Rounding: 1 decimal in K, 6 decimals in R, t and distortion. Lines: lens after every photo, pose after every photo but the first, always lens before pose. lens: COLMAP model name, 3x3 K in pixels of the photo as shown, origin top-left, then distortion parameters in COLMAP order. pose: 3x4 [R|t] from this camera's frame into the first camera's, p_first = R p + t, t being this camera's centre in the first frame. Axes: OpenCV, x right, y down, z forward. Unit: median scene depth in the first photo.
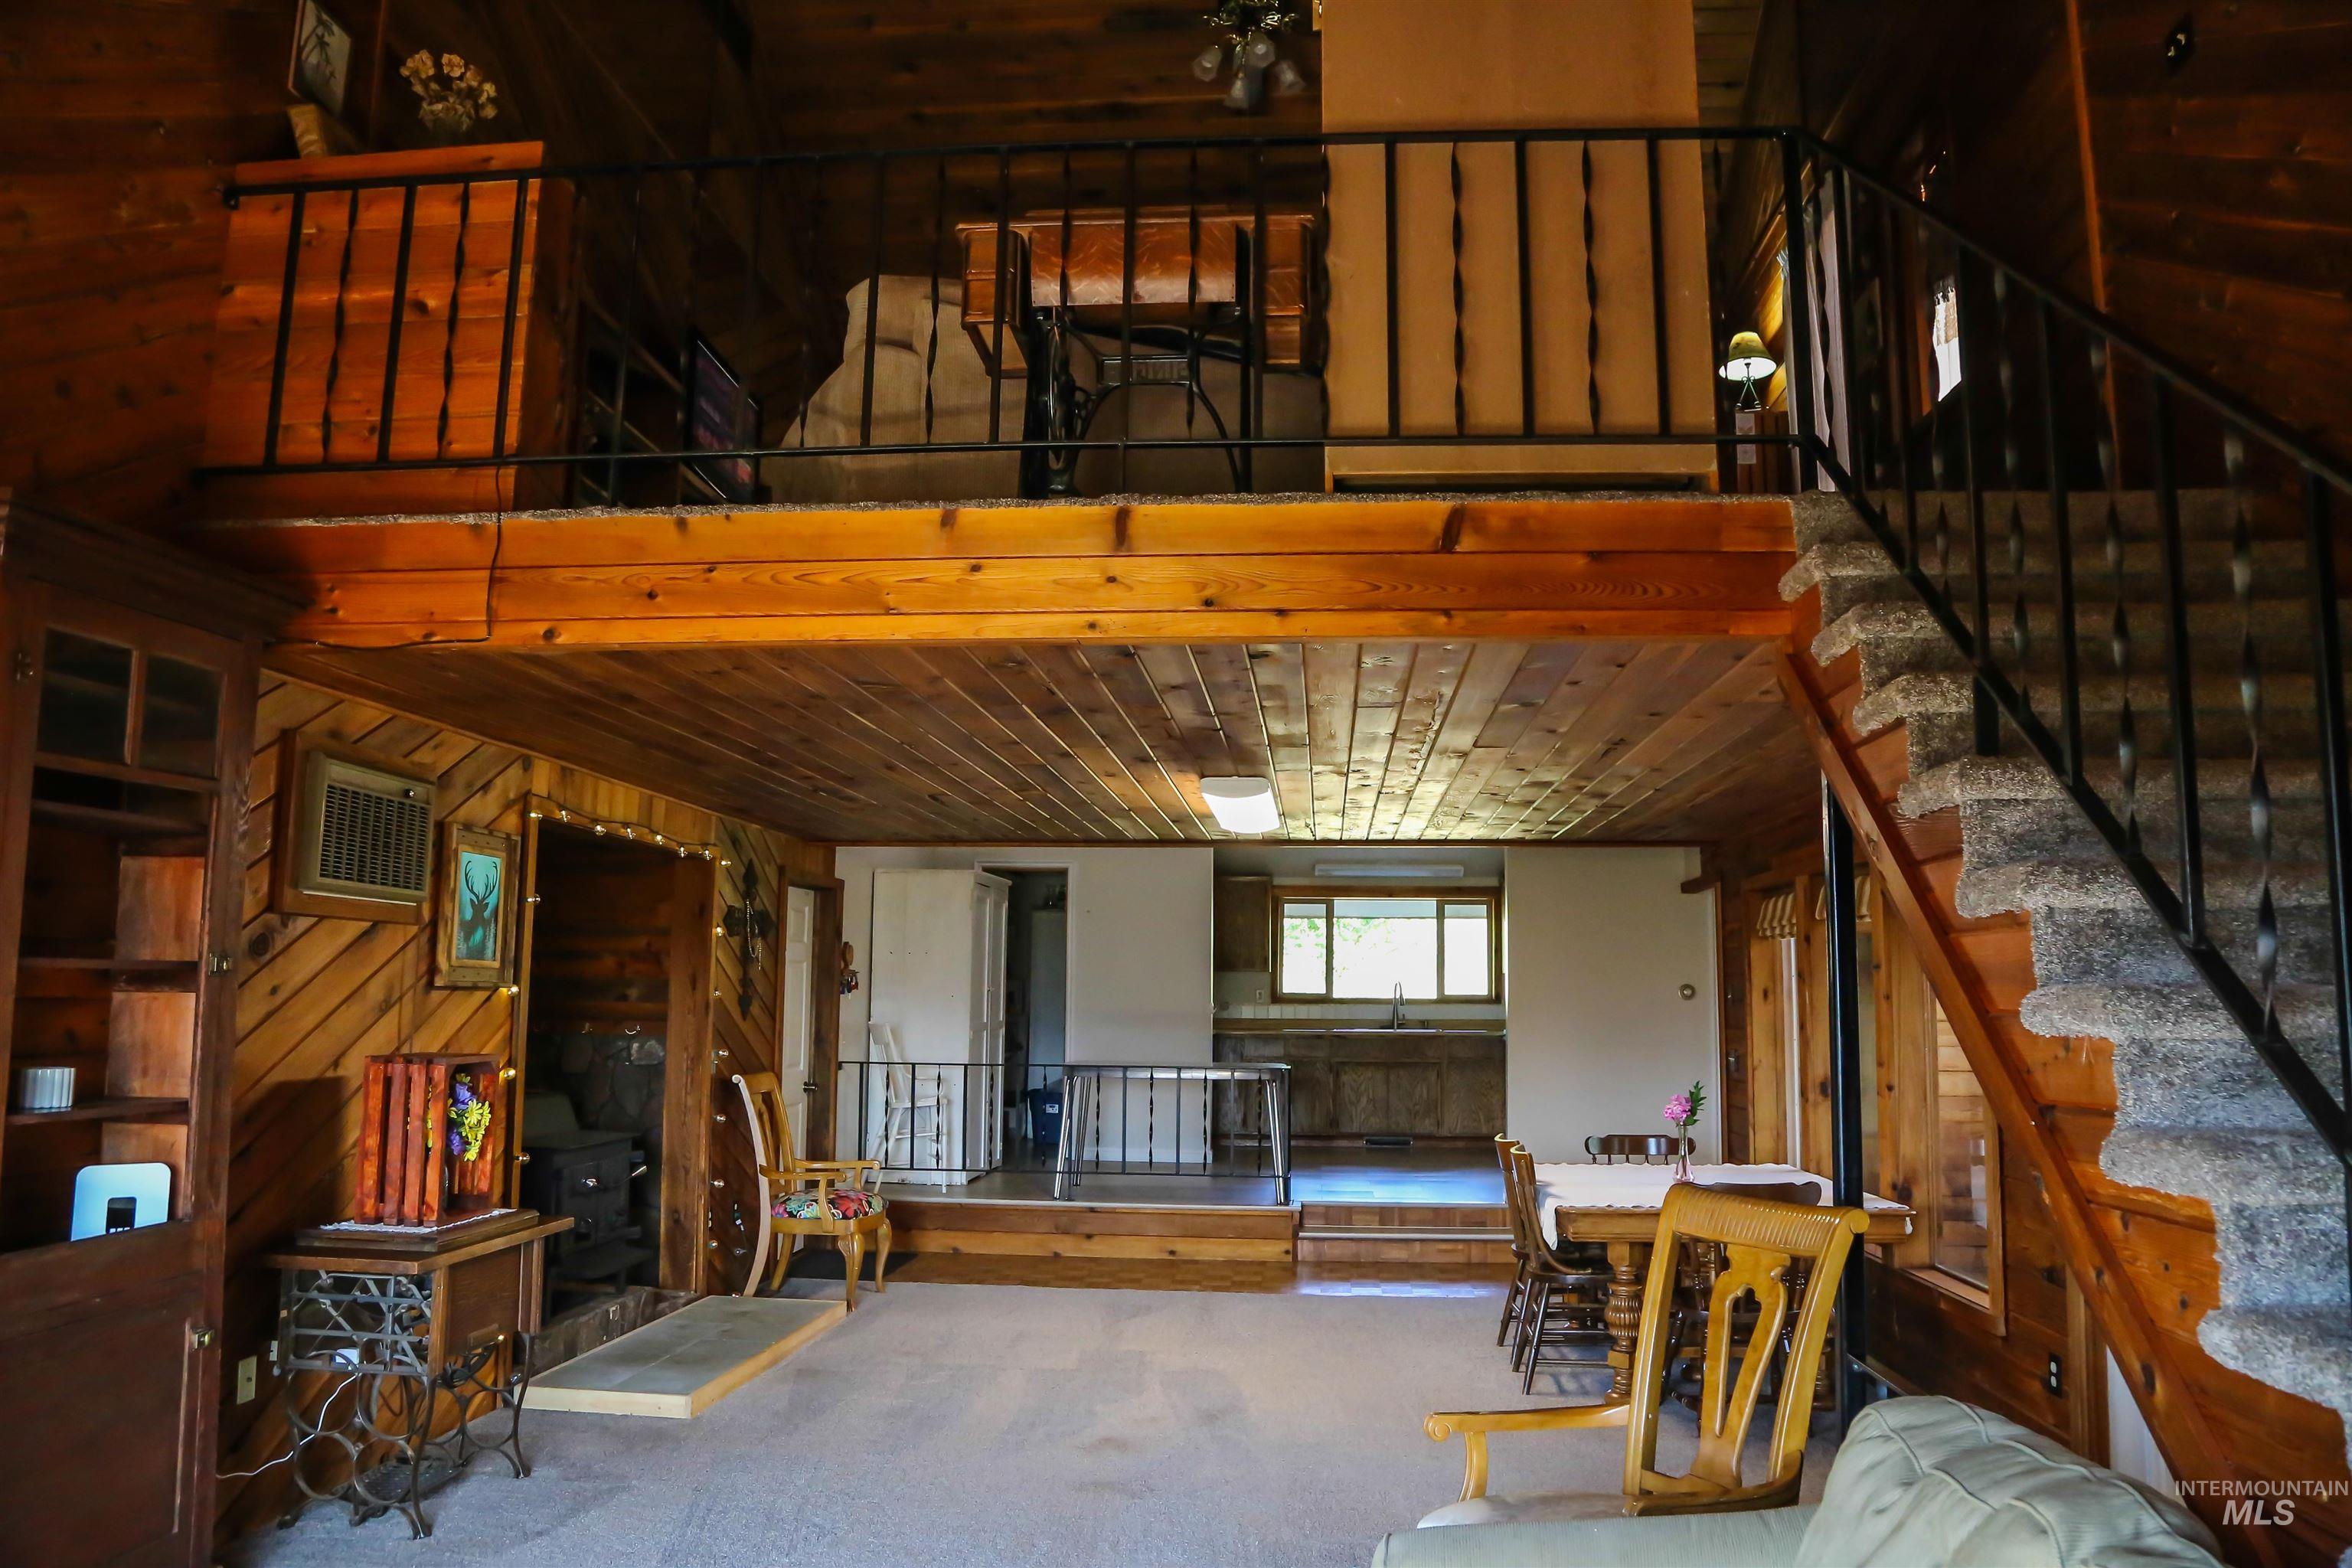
lens RADIAL K [[1651.0, 0, 1183.4], [0, 1651.0, 775.5], [0, 0, 1]] dist [-0.119743, 0.067249]
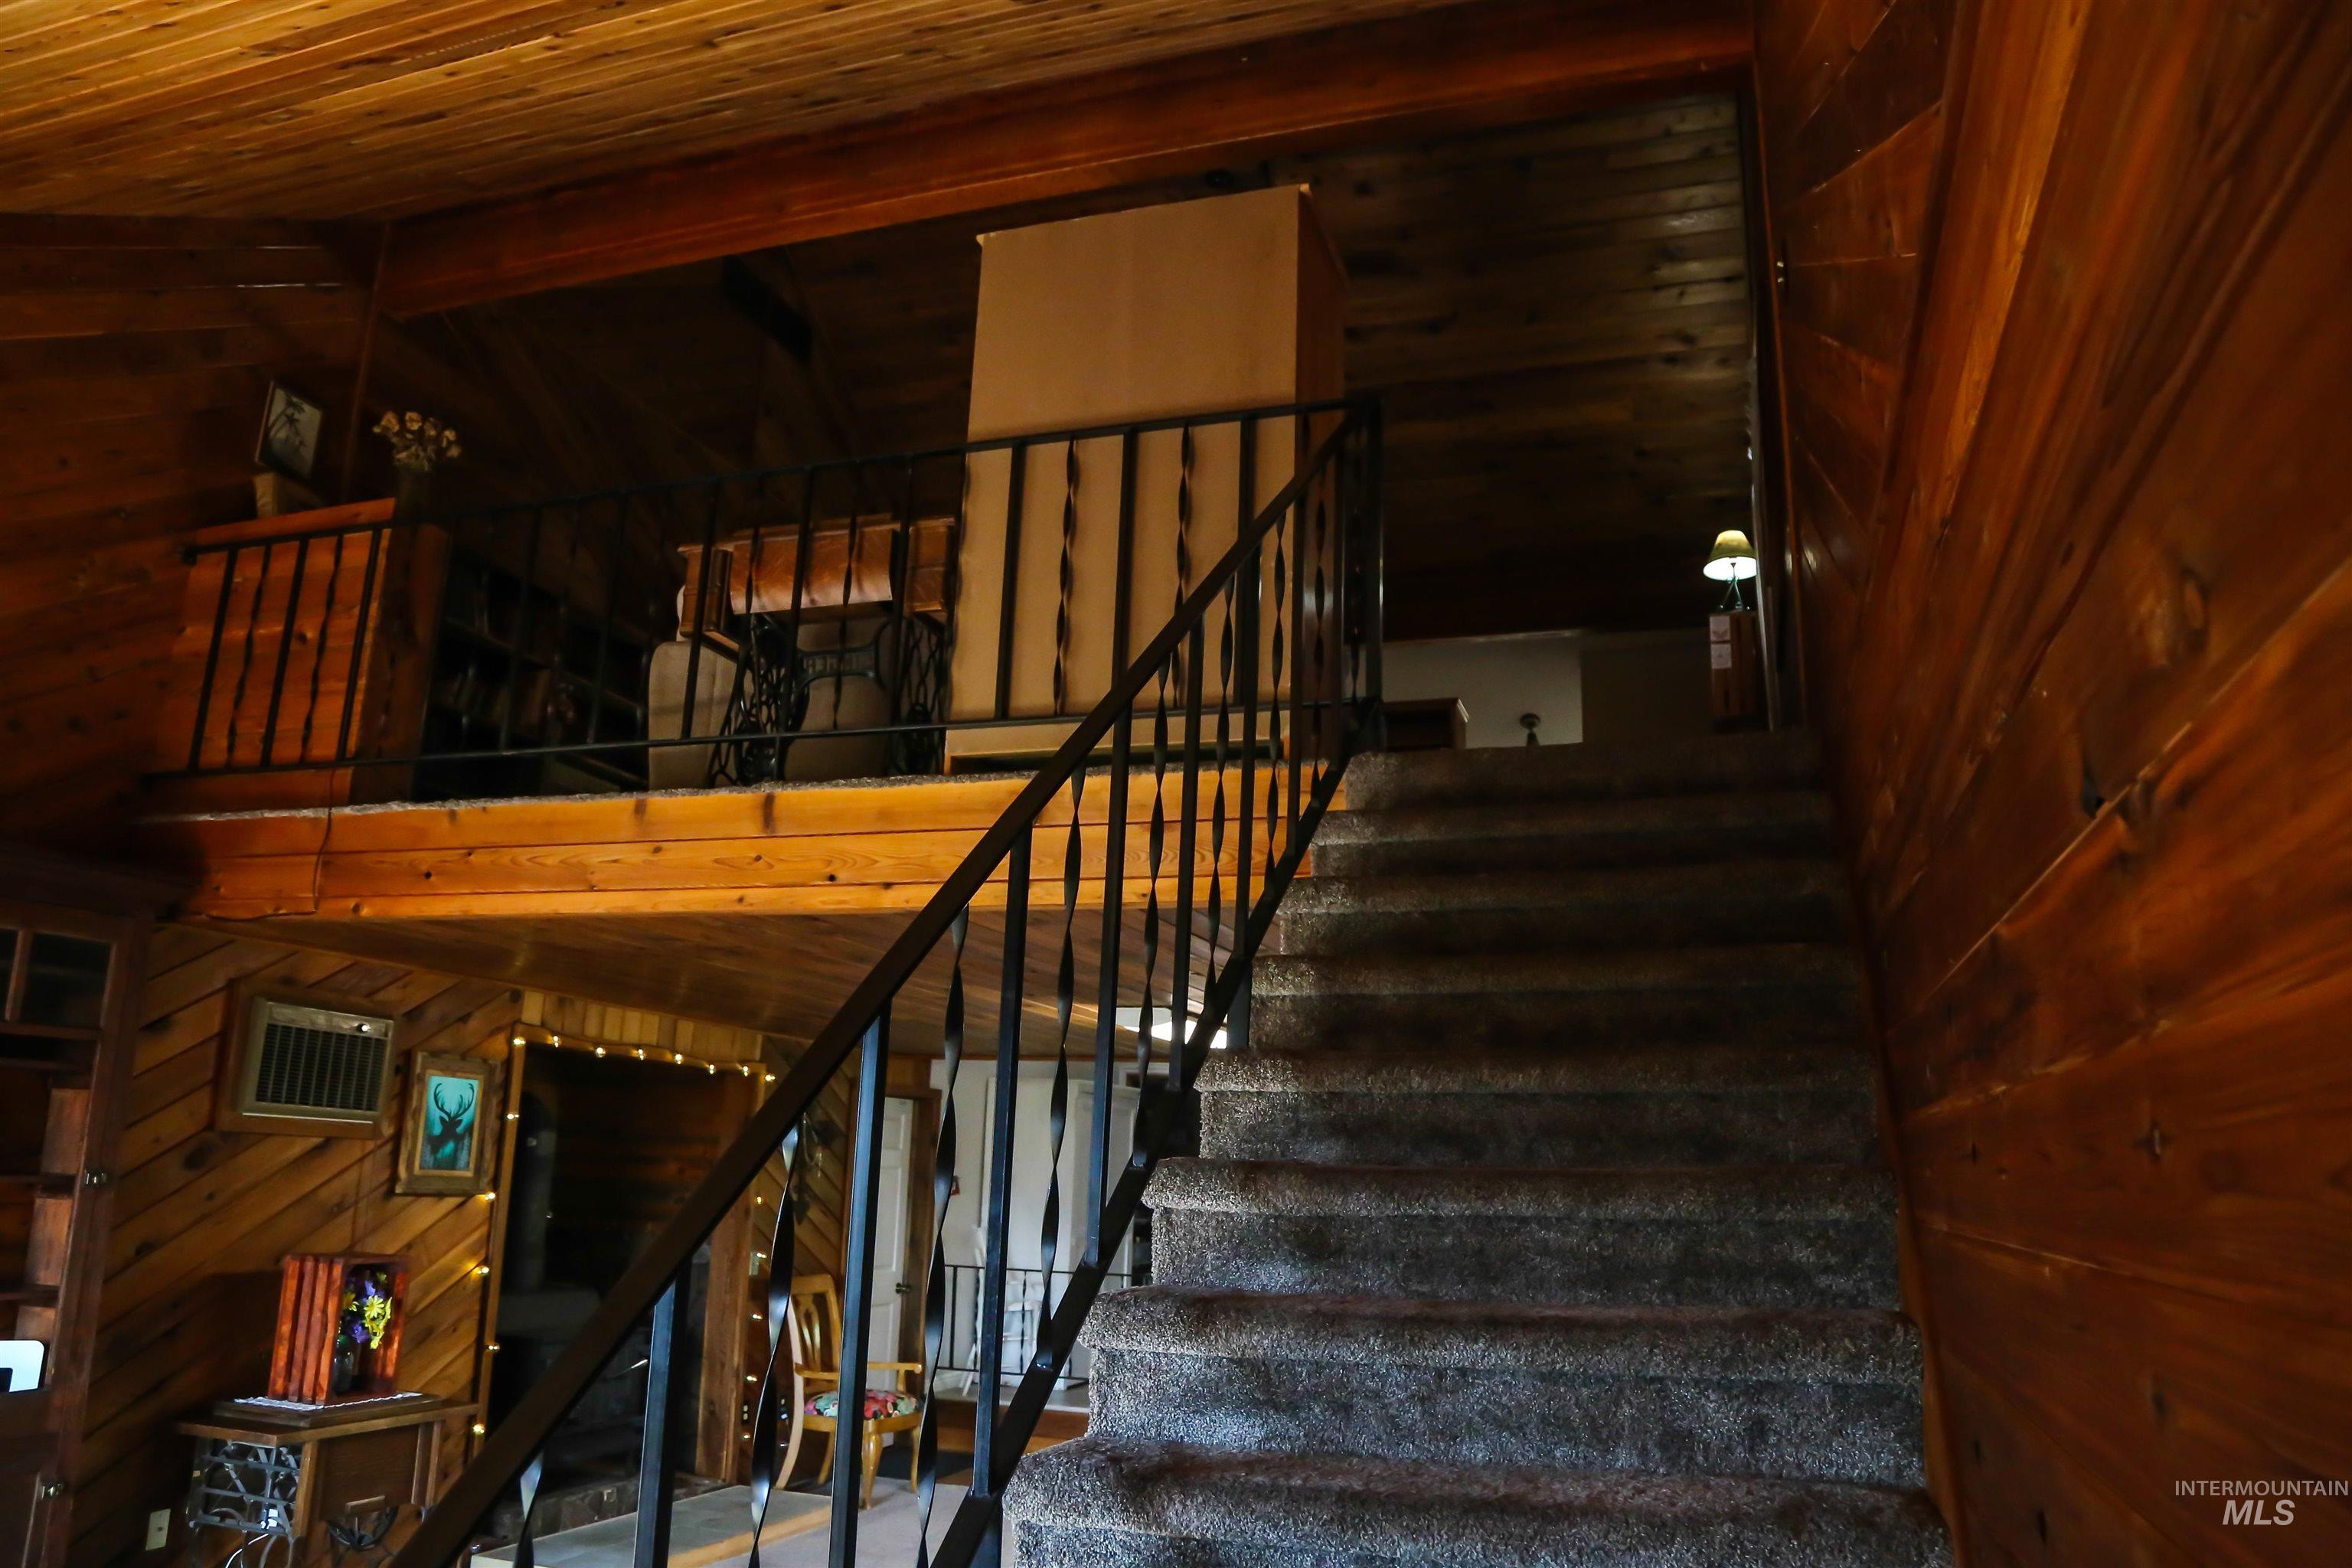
lens RADIAL K [[1651.0, 0, 1124.4], [0, 1651.0, 770.5], [0, 0, 1]] dist [-0.119743, 0.067249]
pose [[0.969570, -0.038287, -0.241802, 0.443651], [0.010203, 0.993157, -0.116344, -0.042188], [0.244602, 0.110336, 0.963325, -0.026658]]
